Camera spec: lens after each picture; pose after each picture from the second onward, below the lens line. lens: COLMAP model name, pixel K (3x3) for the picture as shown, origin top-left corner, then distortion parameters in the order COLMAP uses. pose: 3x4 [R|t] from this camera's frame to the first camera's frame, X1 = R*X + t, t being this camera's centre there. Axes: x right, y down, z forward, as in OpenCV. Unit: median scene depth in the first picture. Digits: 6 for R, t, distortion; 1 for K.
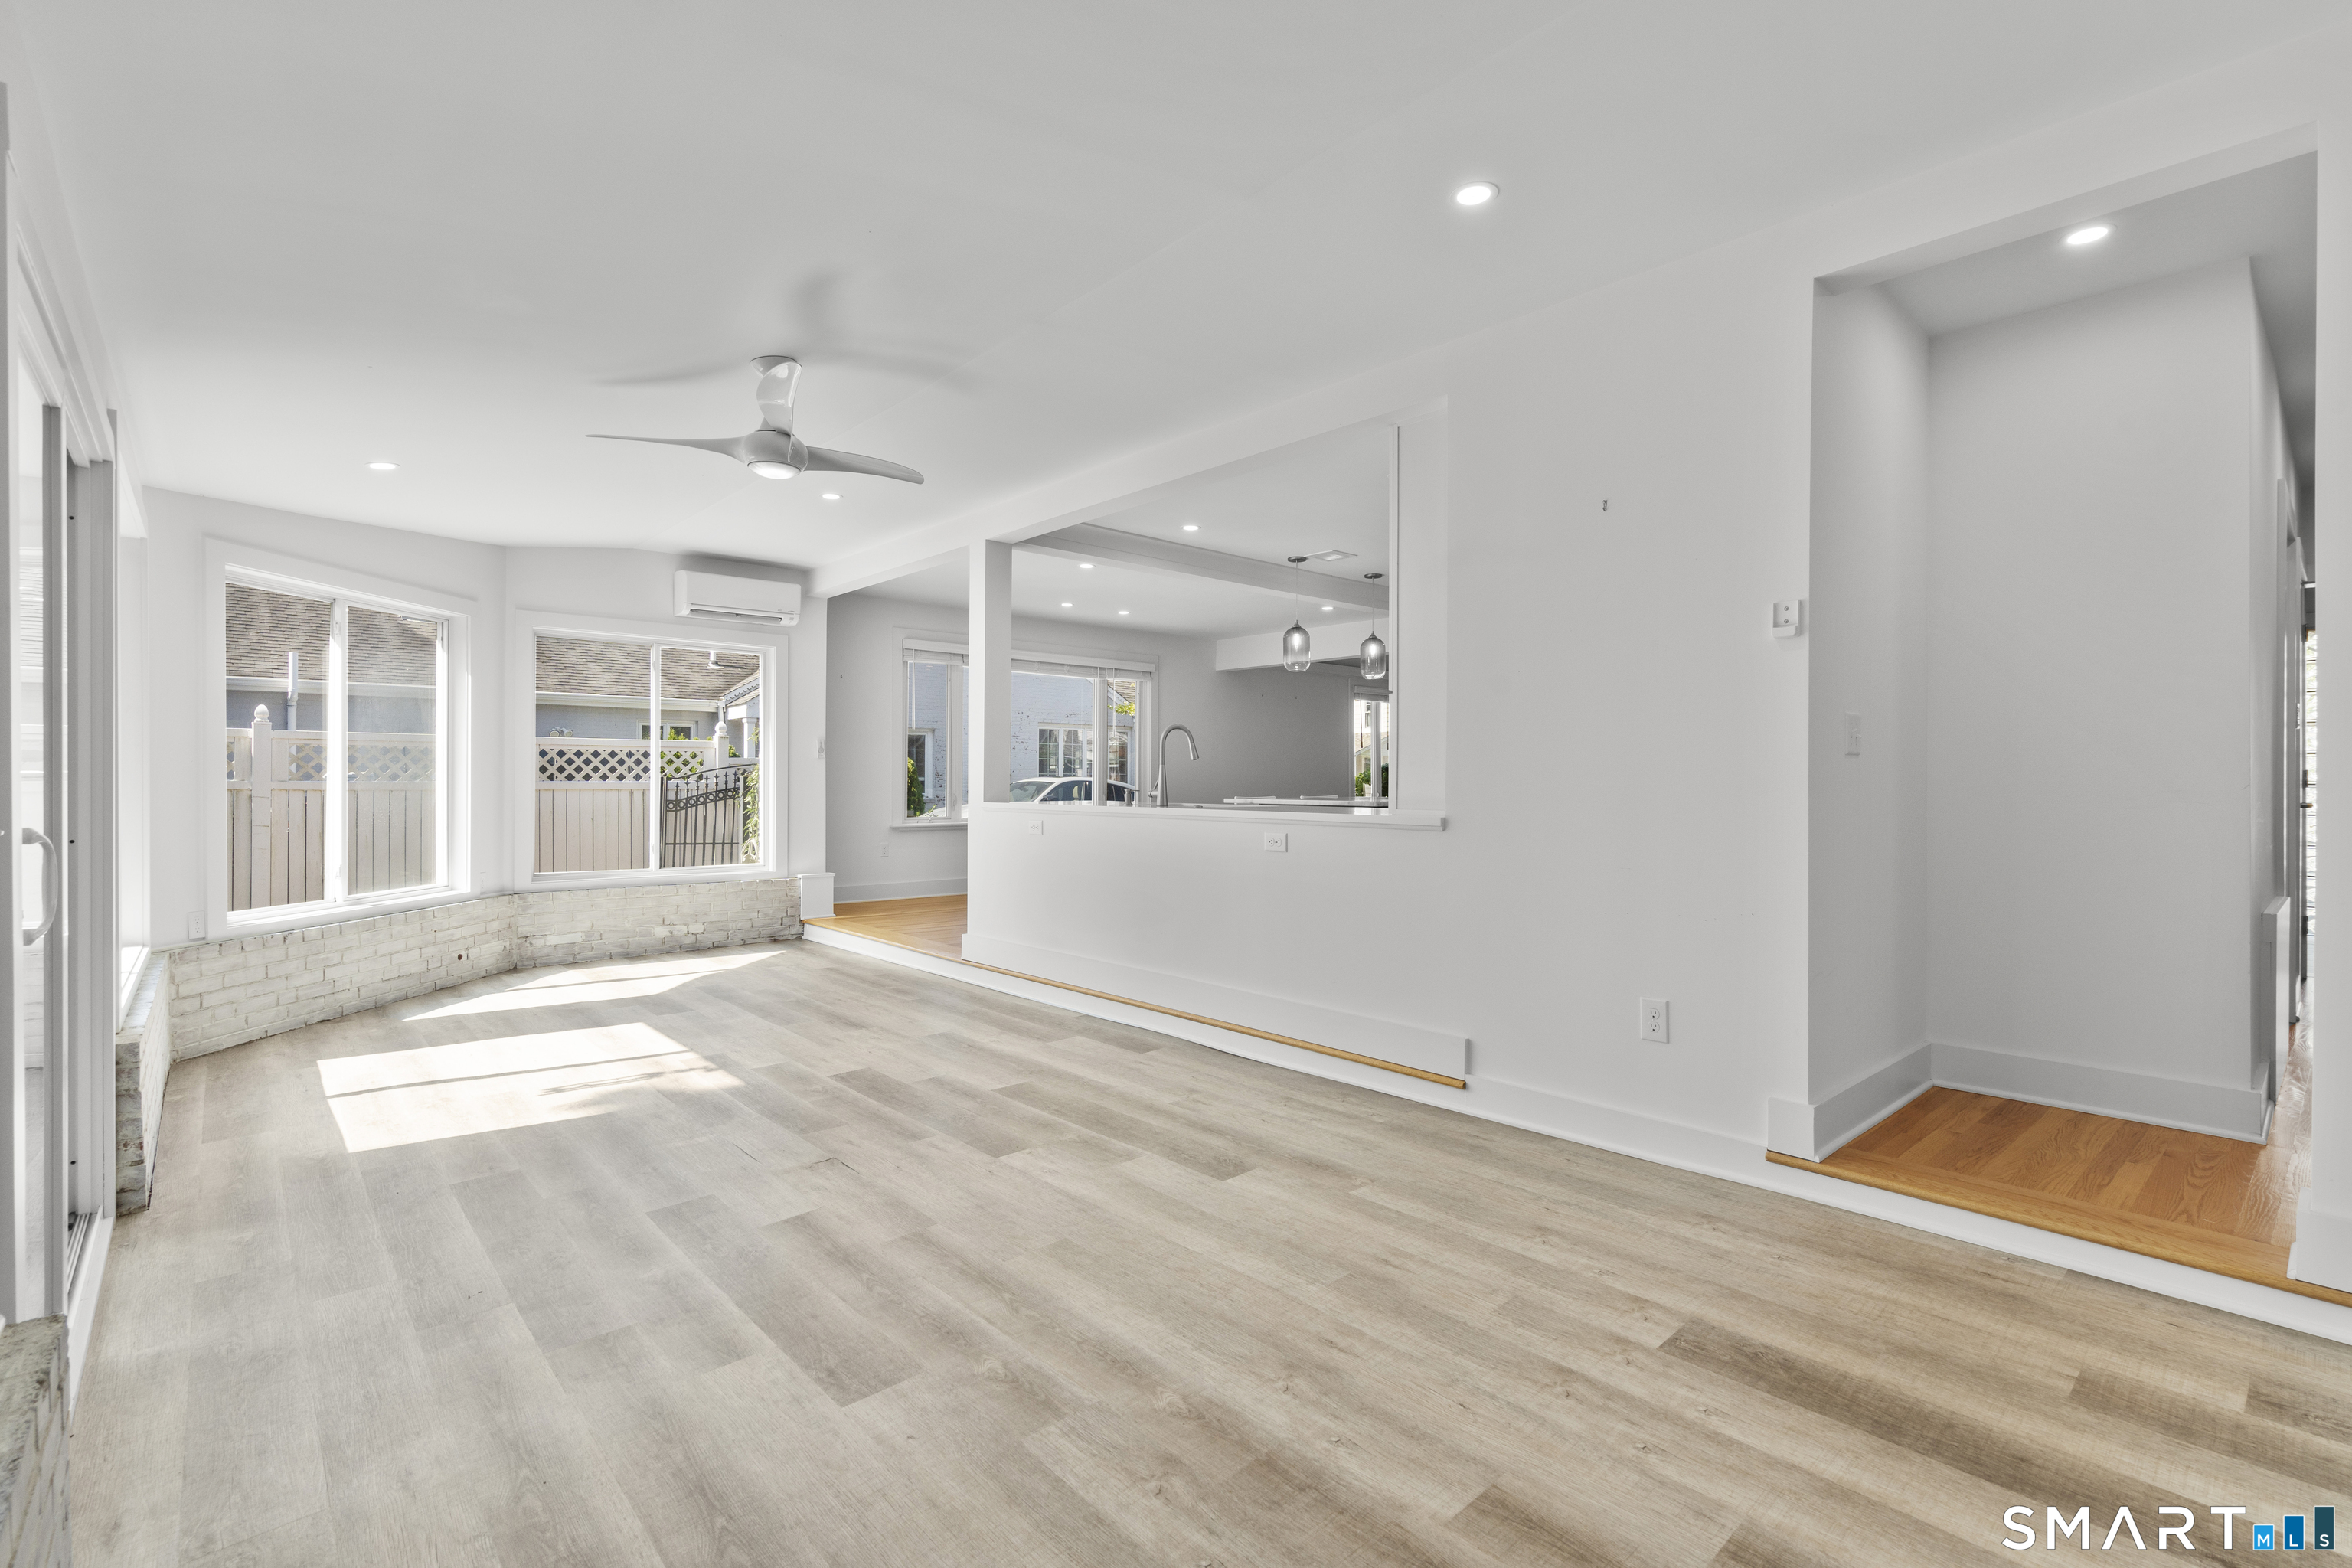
lens RADIAL K [[1054.8, 0, 1180.8], [0, 1054.8, 779.1], [0, 0, 1]] dist [-0.007874, 0.004246]
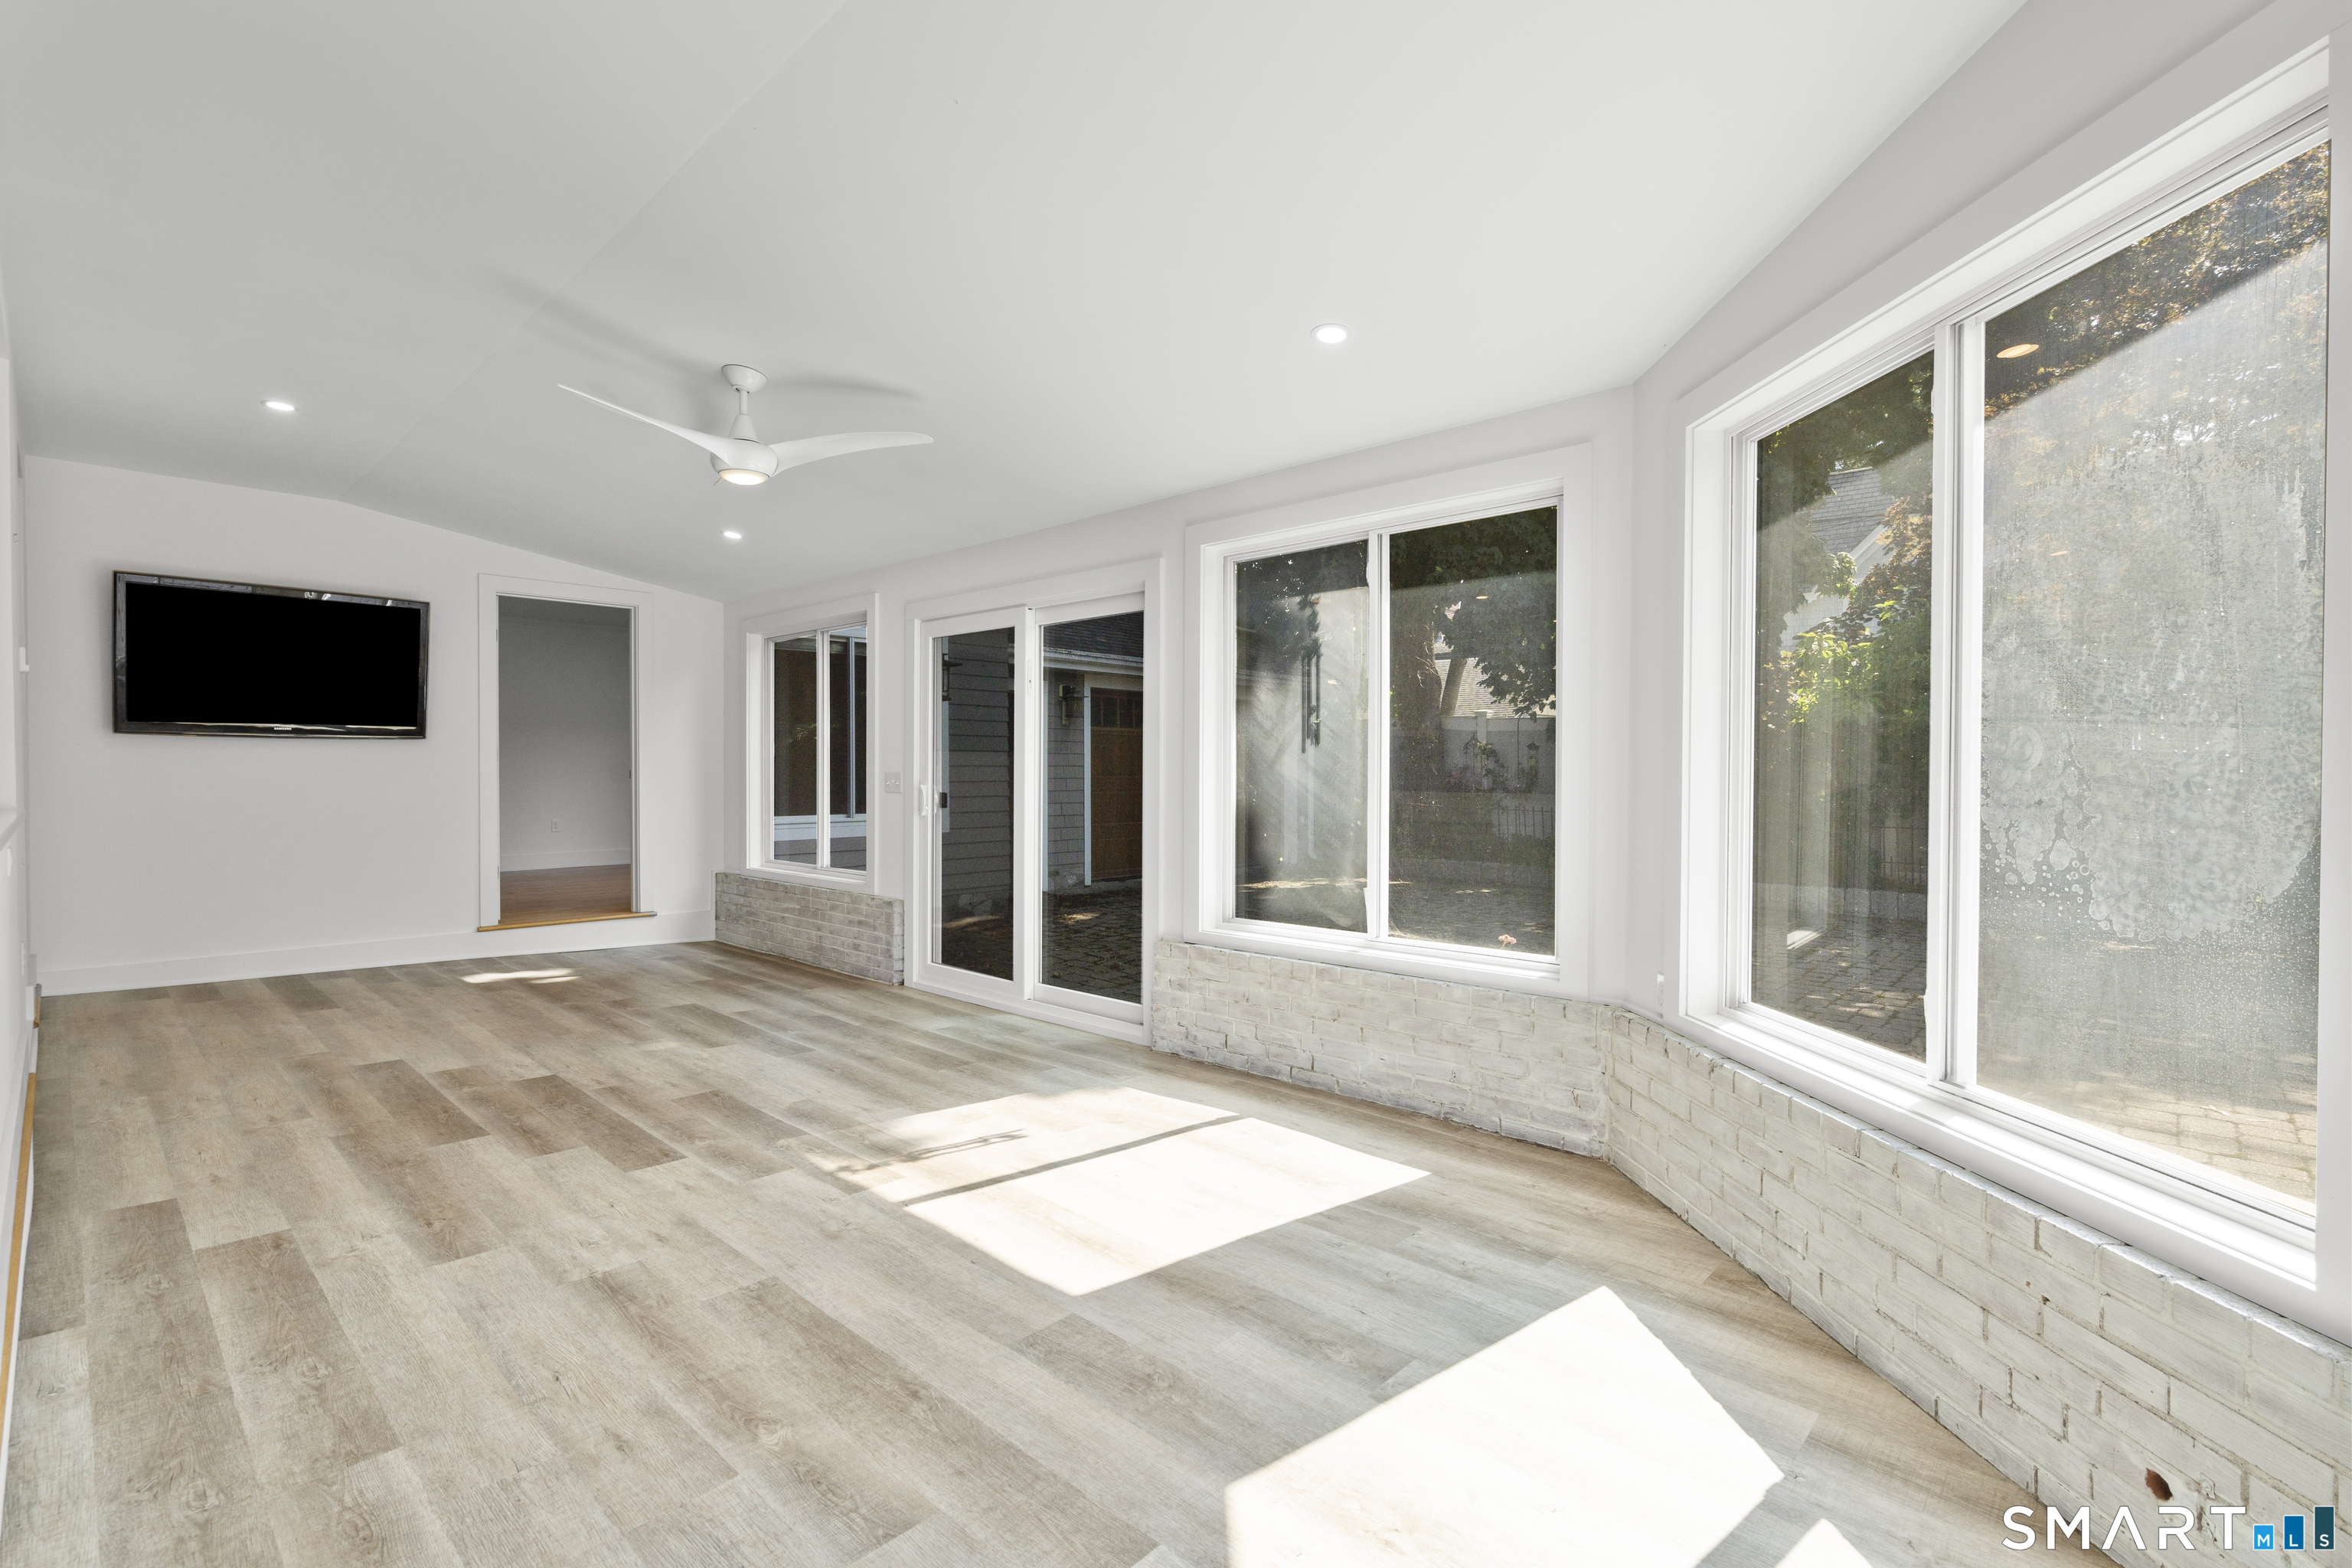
lens RADIAL K [[1054.8, 0, 1164.7], [0, 1054.8, 781.2], [0, 0, 1]] dist [-0.007874, 0.004246]
pose [[-0.997301, -0.004805, -0.073257, -0.617188], [-0.005527, 0.999938, 0.009656, -0.000441], [0.073206, 0.010035, -0.997266, 1.763752]]
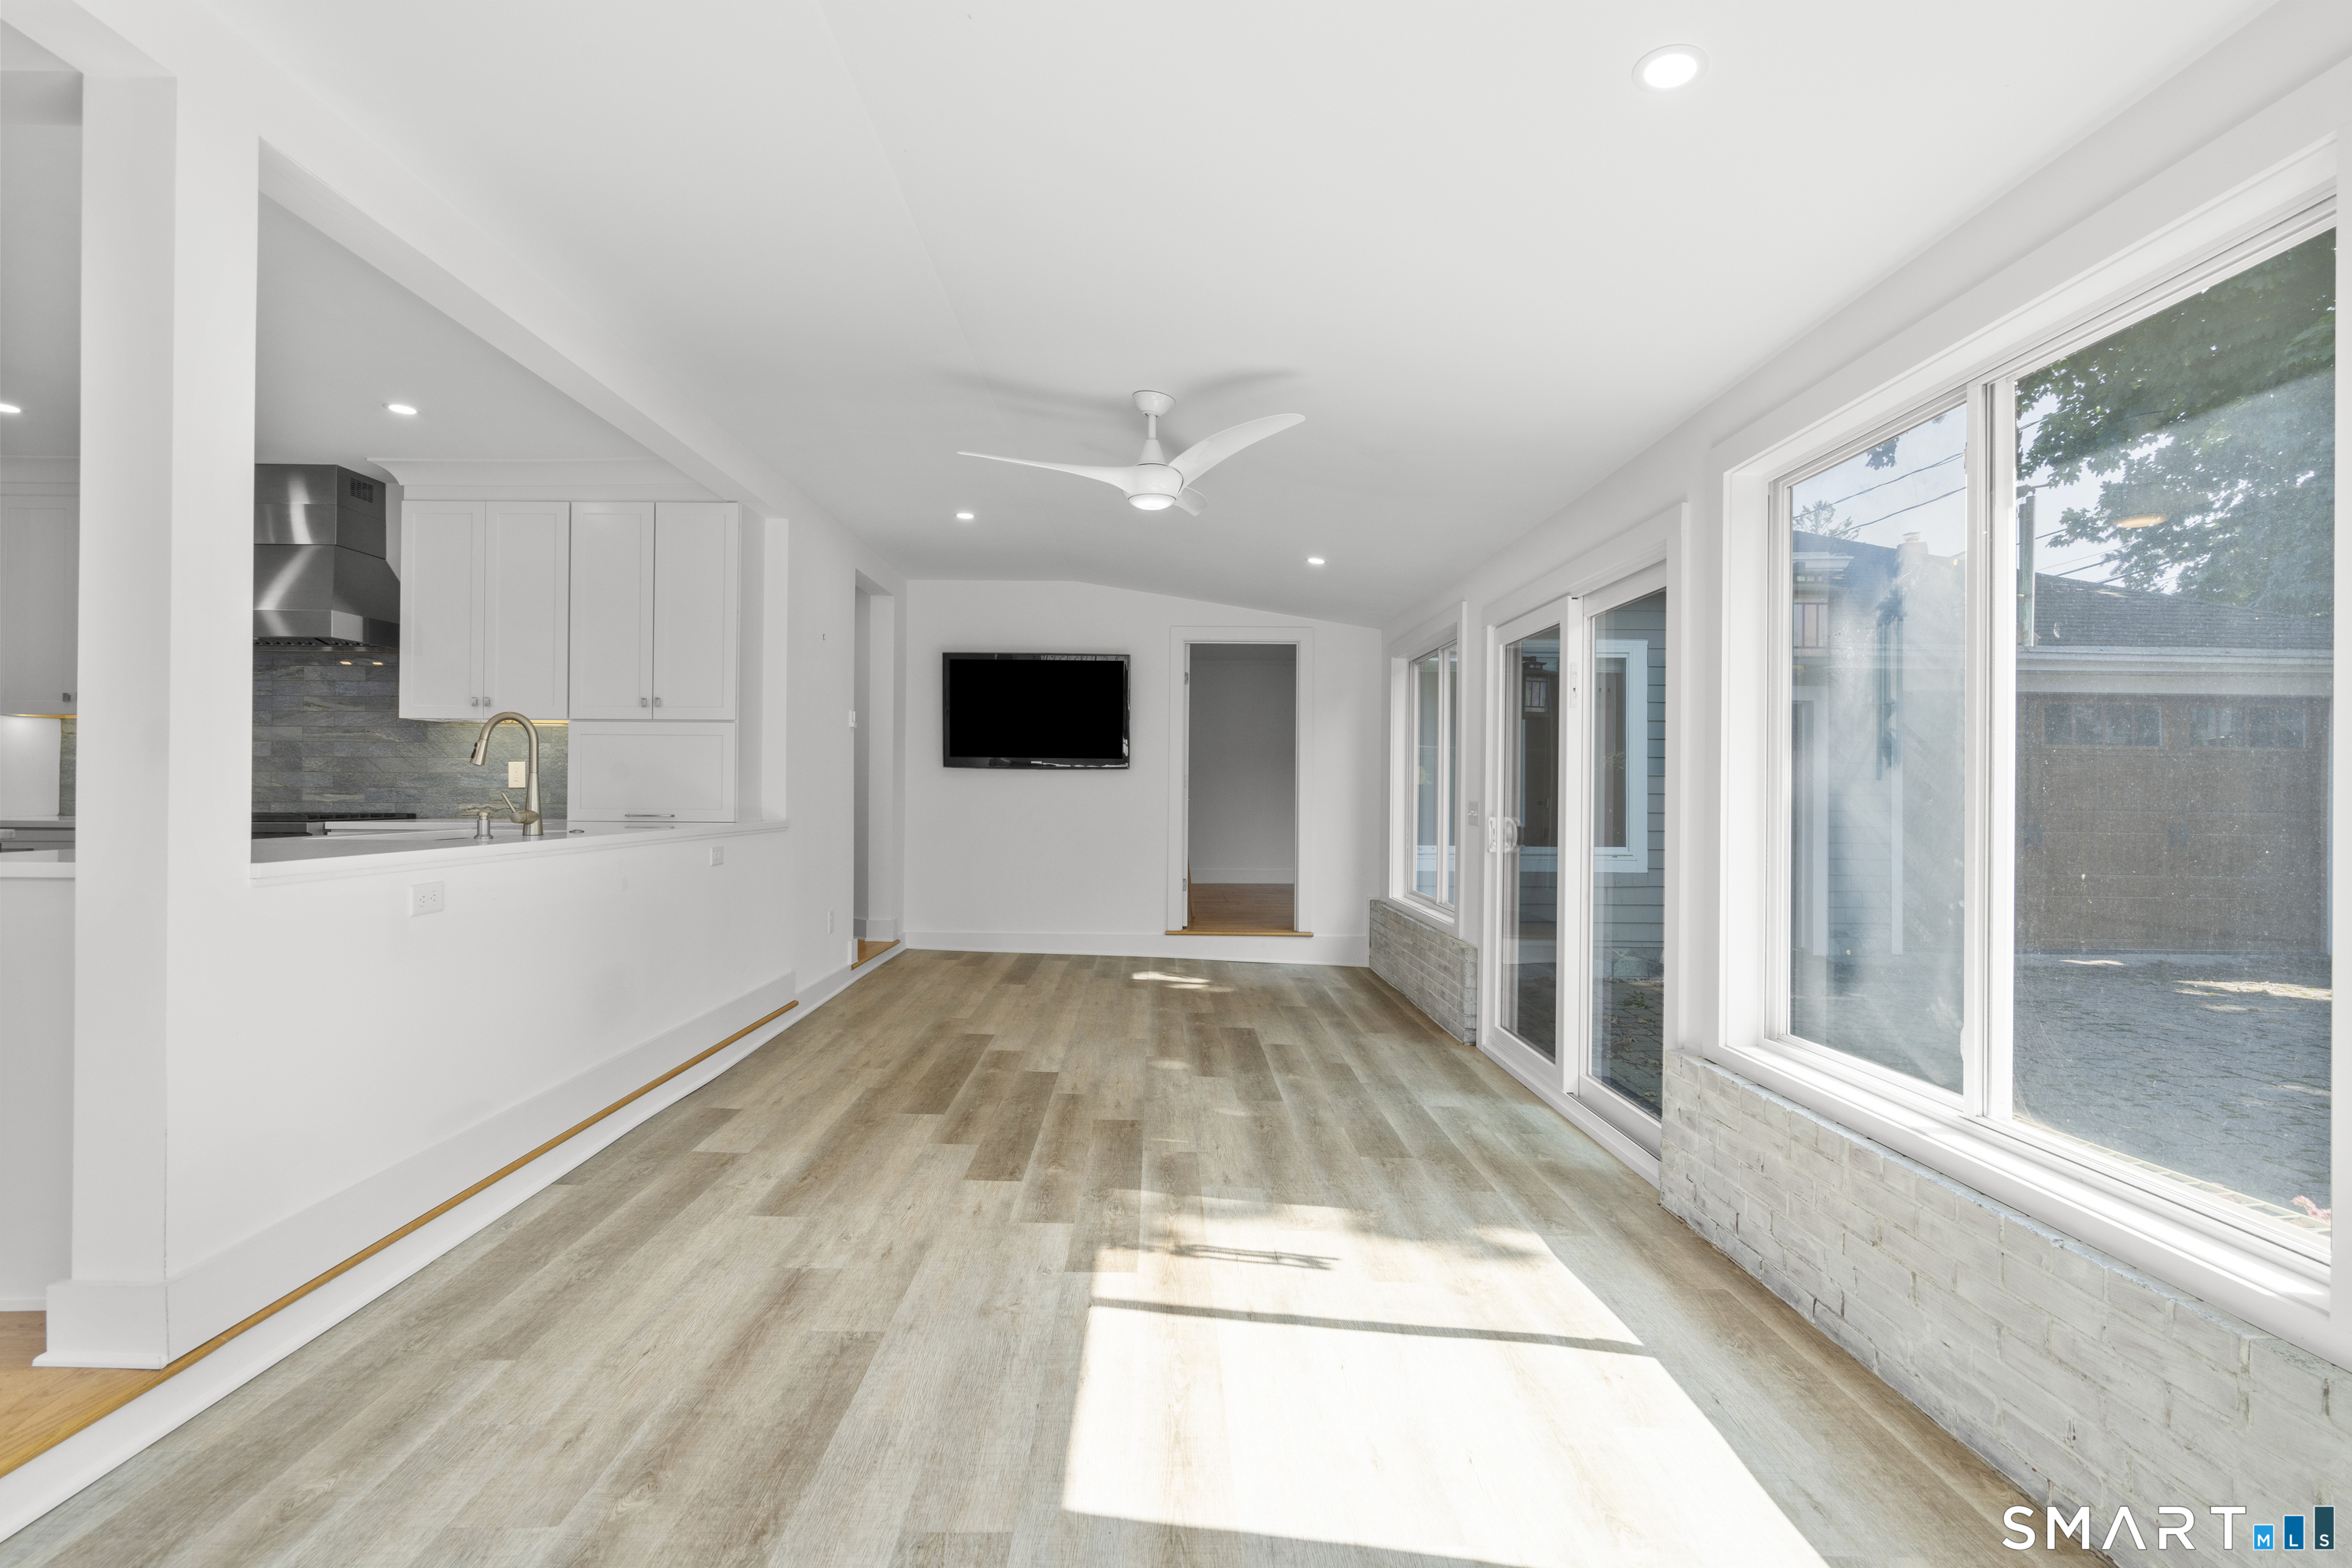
lens RADIAL K [[1054.8, 0, 1165.6], [0, 1054.8, 781.6], [0, 0, 1]] dist [-0.007874, 0.004246]
pose [[-0.744609, -0.005280, 0.667481, -0.921113], [-0.012049, 0.999912, -0.005531, -0.009026], [-0.667393, -0.012161, -0.744607, 1.492618]]
